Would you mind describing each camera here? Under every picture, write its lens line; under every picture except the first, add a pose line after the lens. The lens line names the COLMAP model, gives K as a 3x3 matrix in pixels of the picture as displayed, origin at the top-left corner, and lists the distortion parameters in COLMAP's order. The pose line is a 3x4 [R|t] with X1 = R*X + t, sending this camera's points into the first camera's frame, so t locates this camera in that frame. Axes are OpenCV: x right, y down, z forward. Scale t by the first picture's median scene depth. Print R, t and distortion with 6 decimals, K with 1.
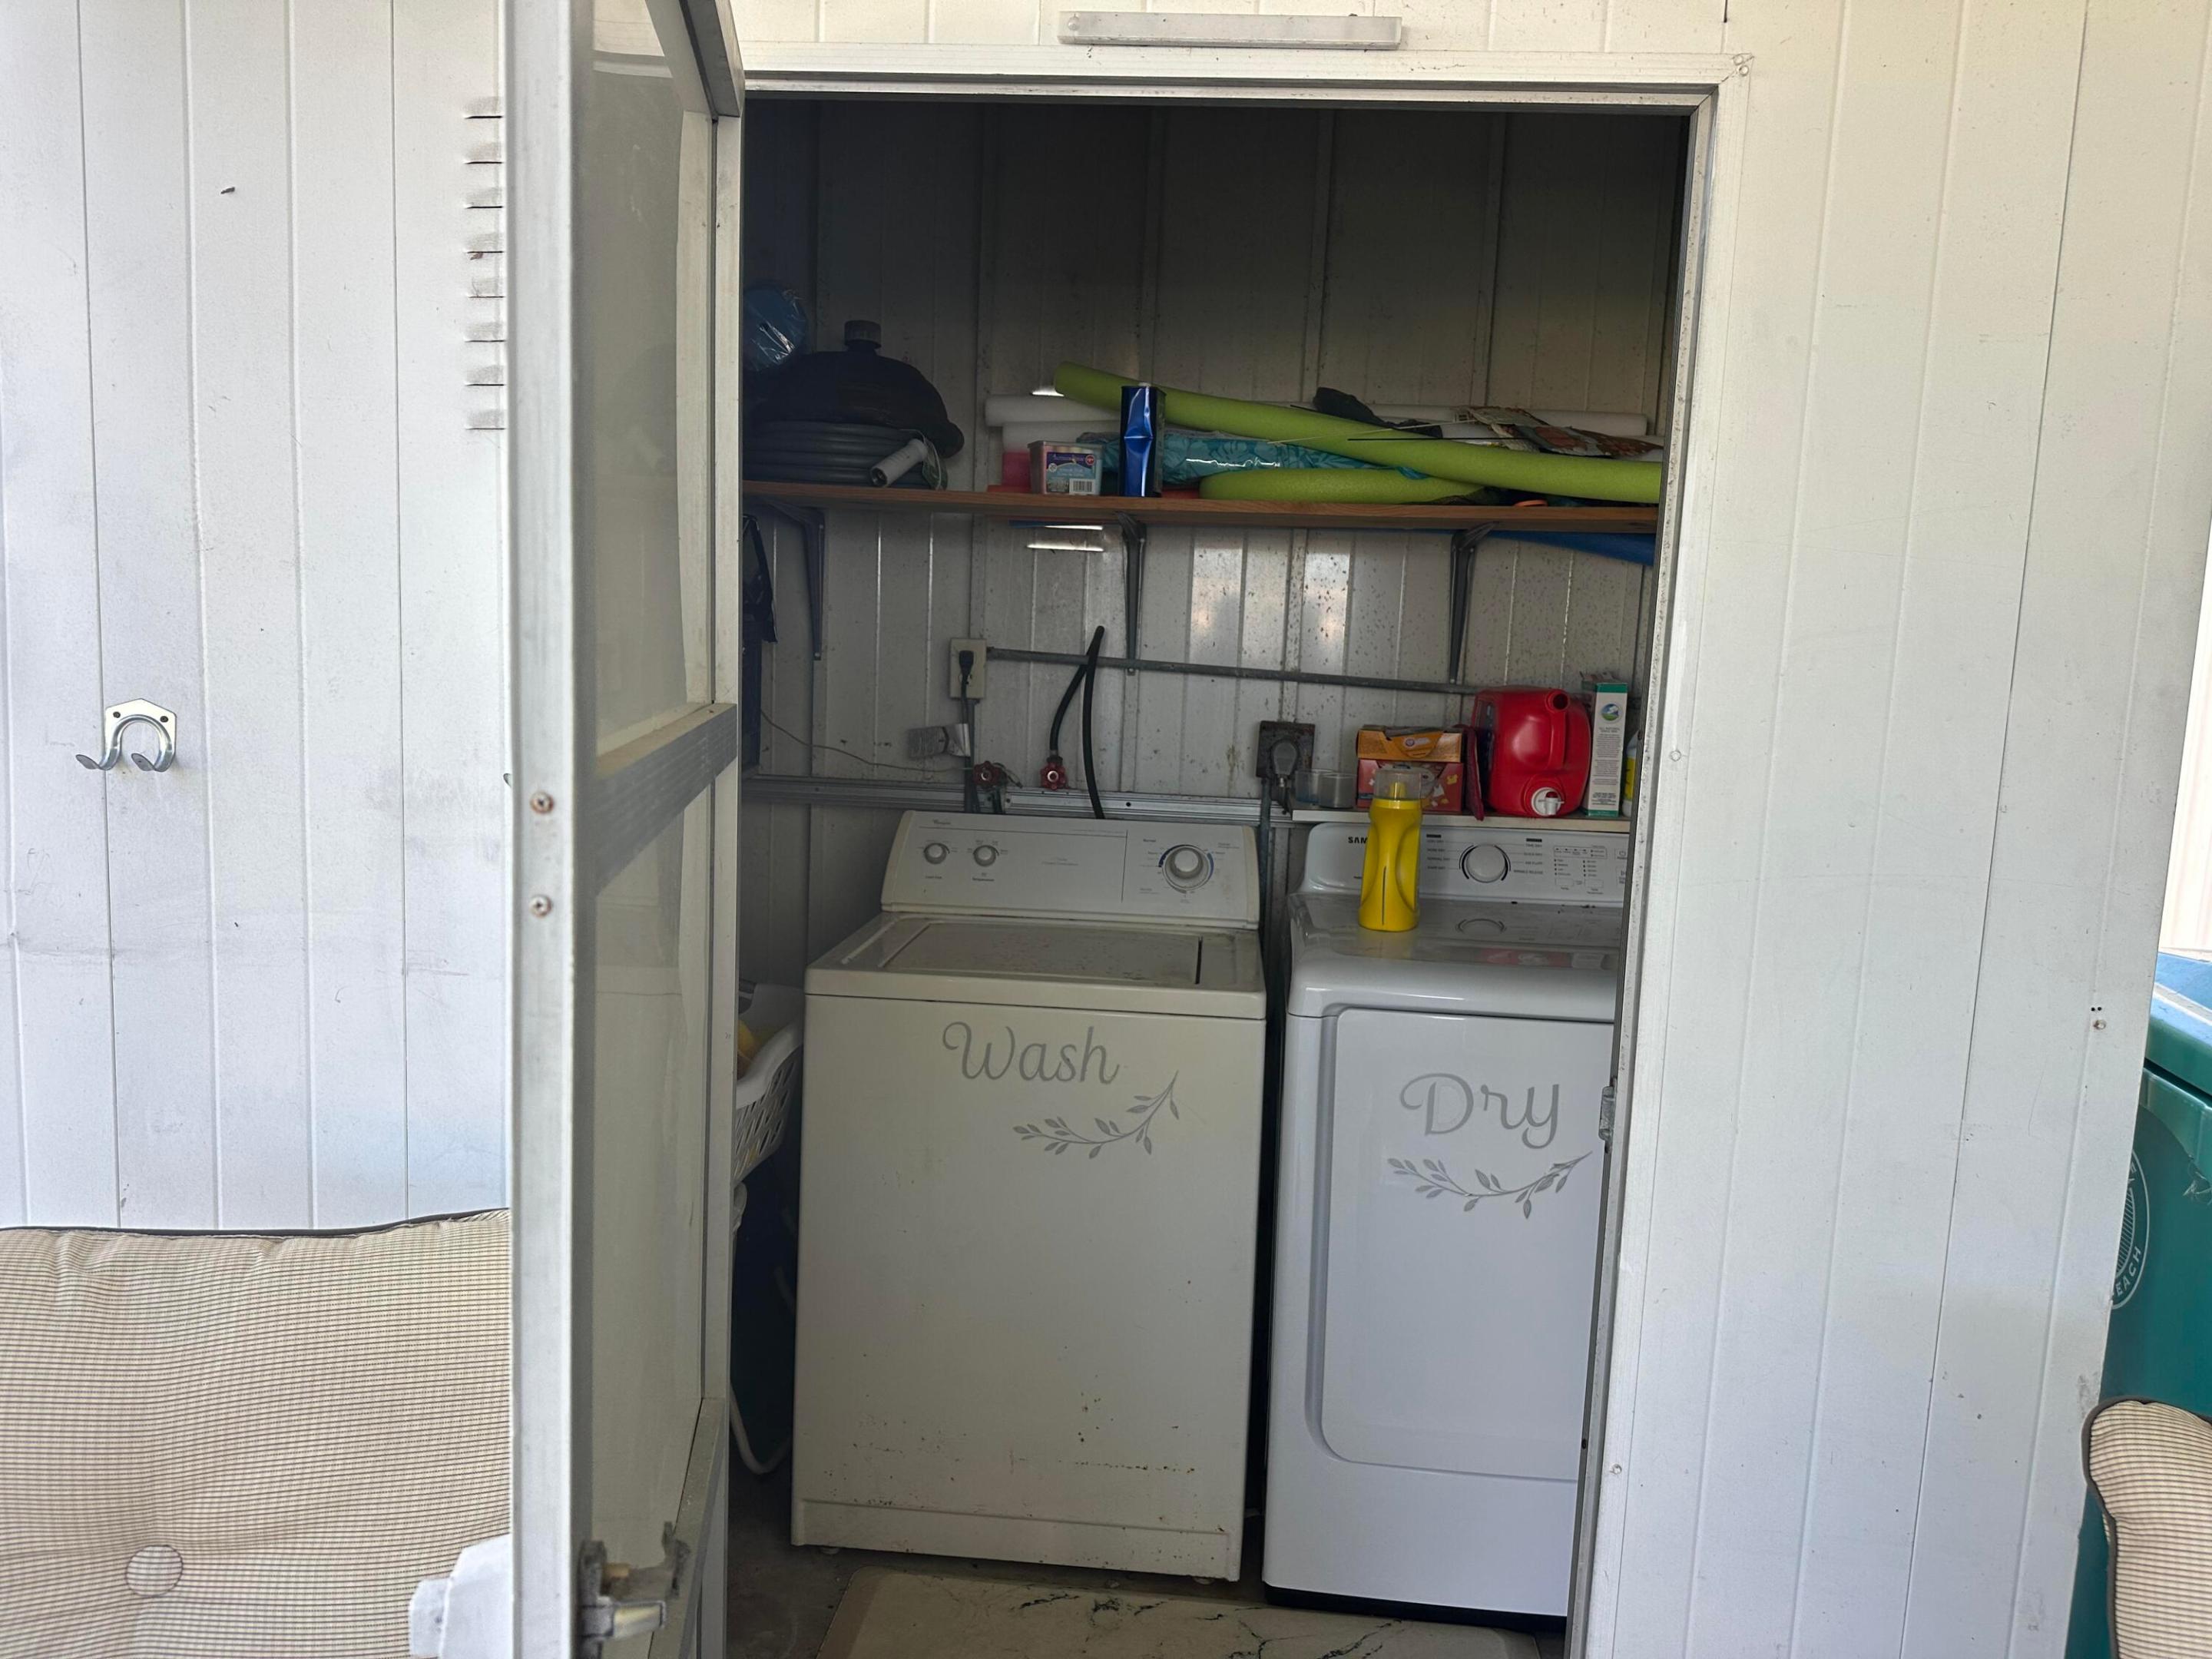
lens RADIAL K [[1537.4, 0, 1073.4], [0, 1537.4, 820.8], [0, 0, 1]] dist [0.021019, -0.039242]
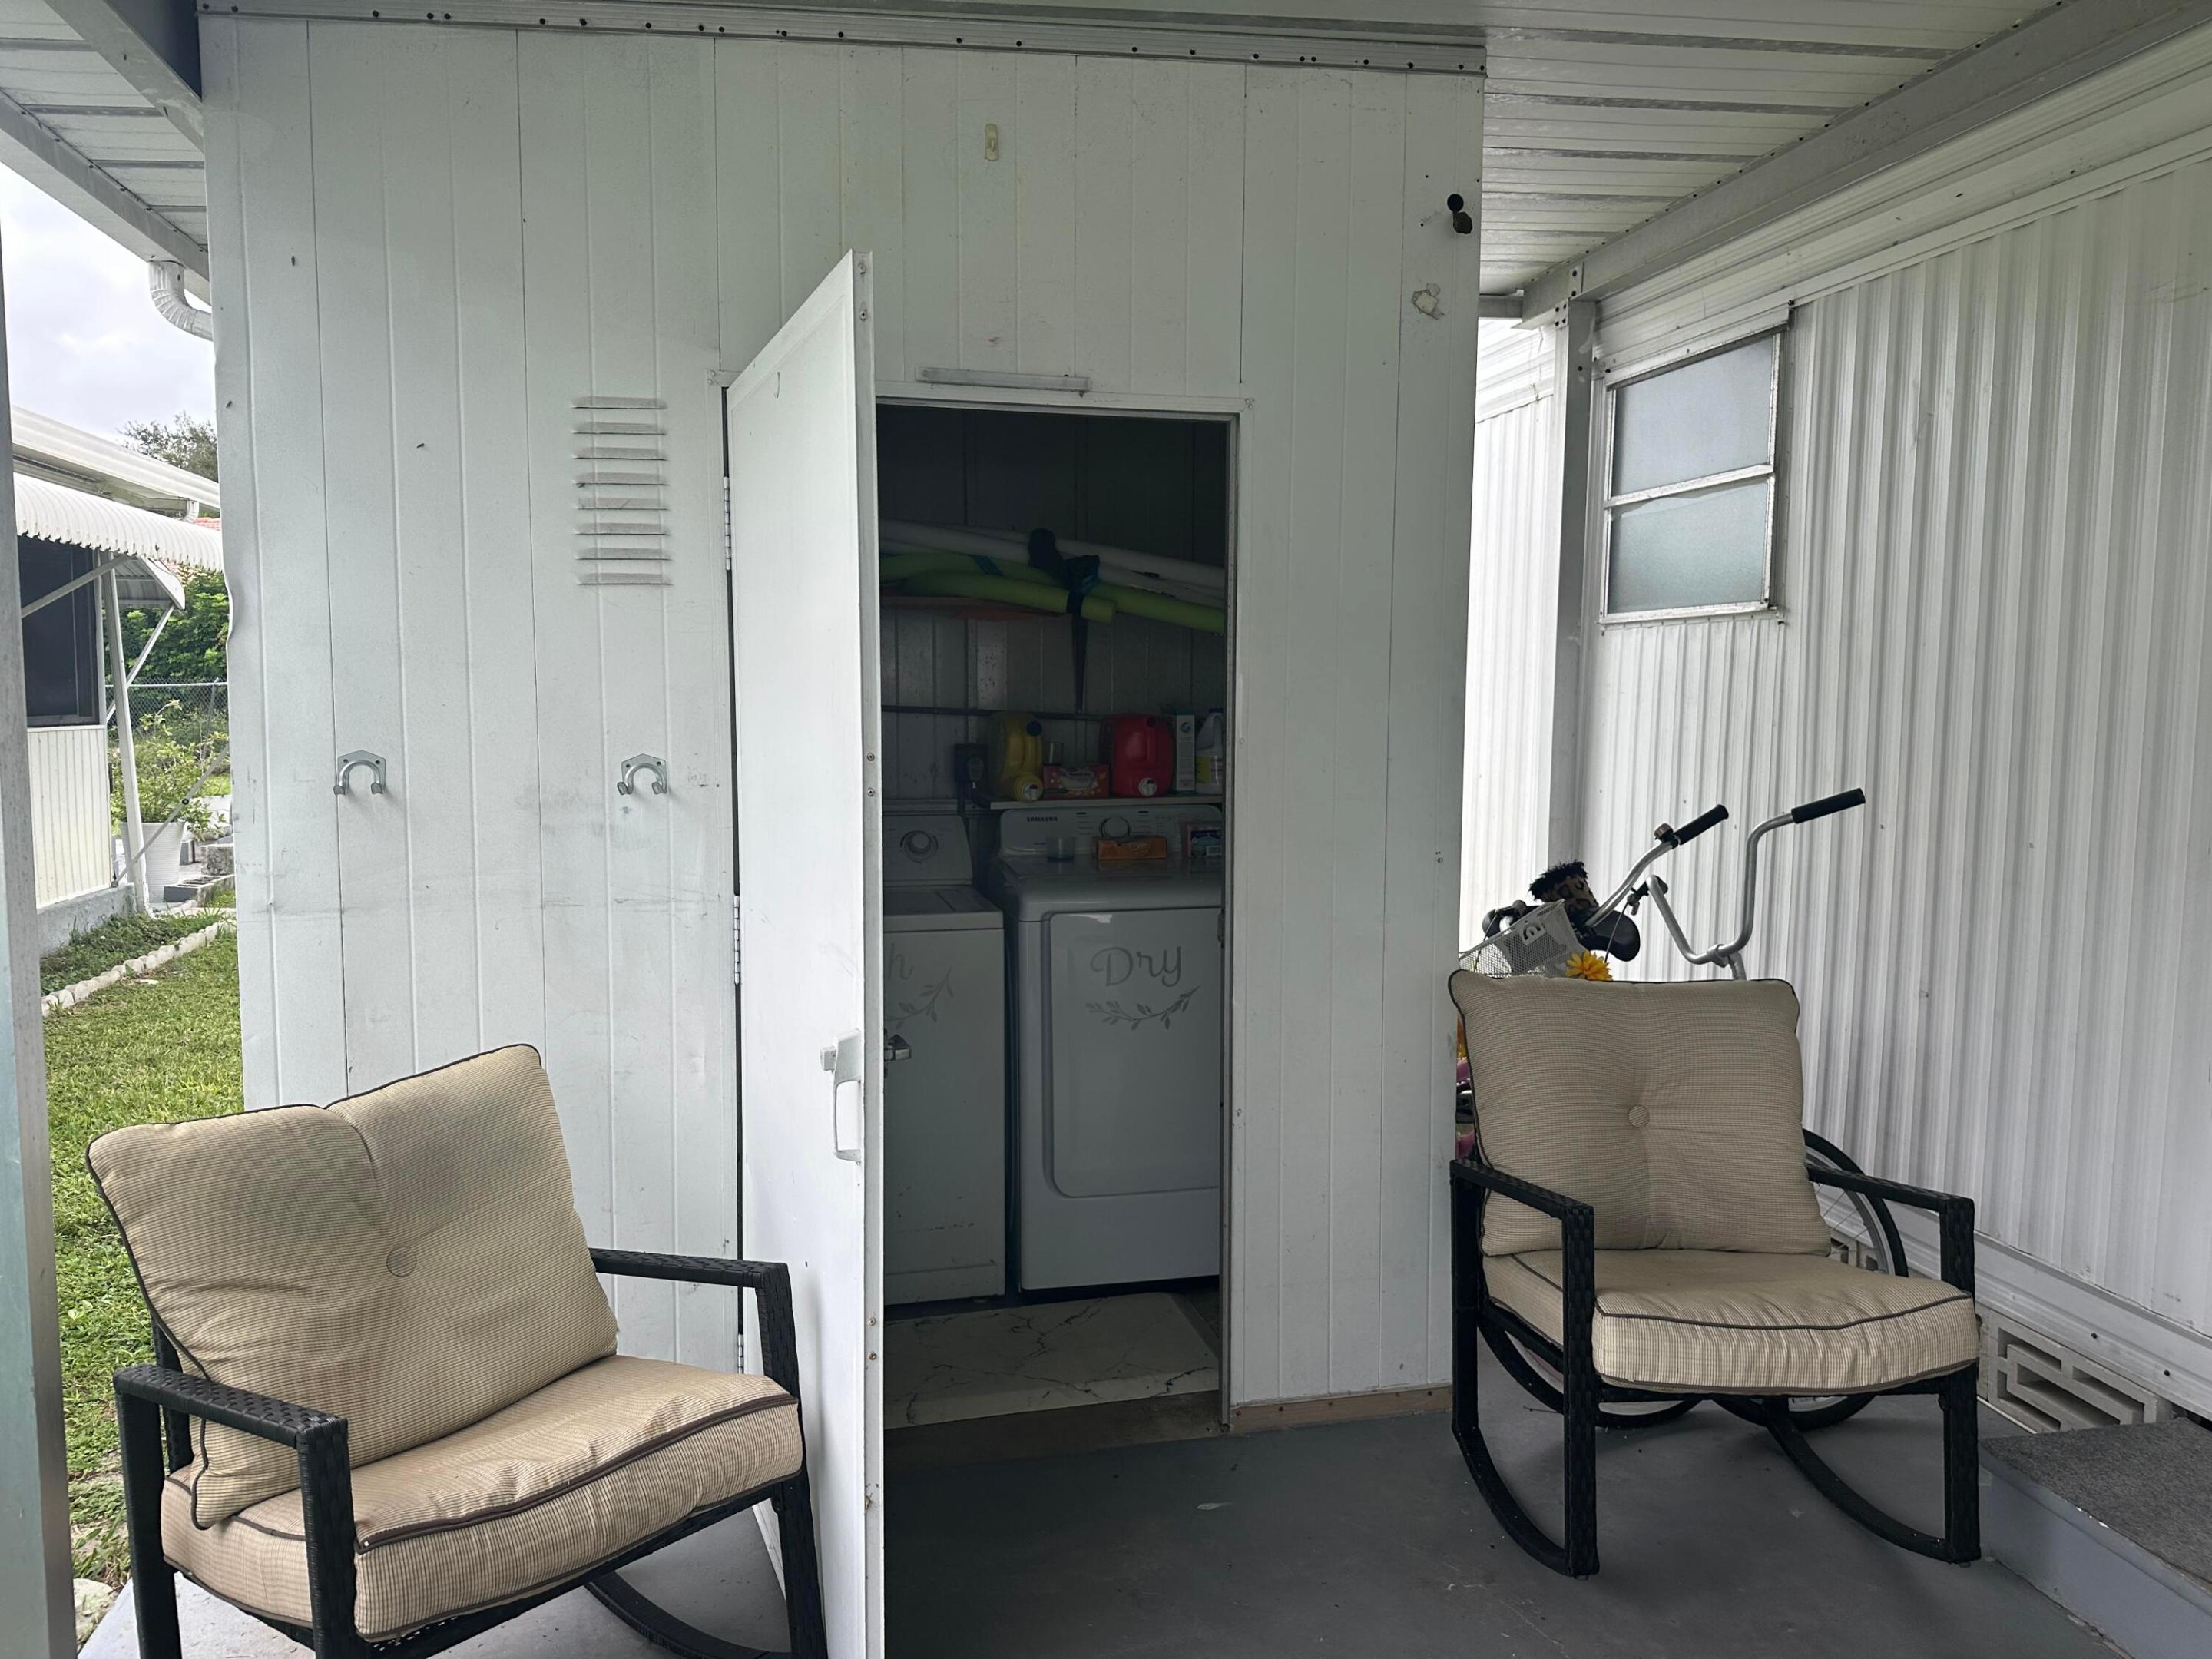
lens RADIAL K [[1537.4, 0, 1105.2], [0, 1537.4, 832.0], [0, 0, 1]] dist [0.021019, -0.039242]
pose [[0.949443, -0.061327, 0.307891, -0.258186], [0.066676, 0.997751, -0.006873, 0.048985], [-0.306777, 0.027055, 0.951397, -0.545683]]
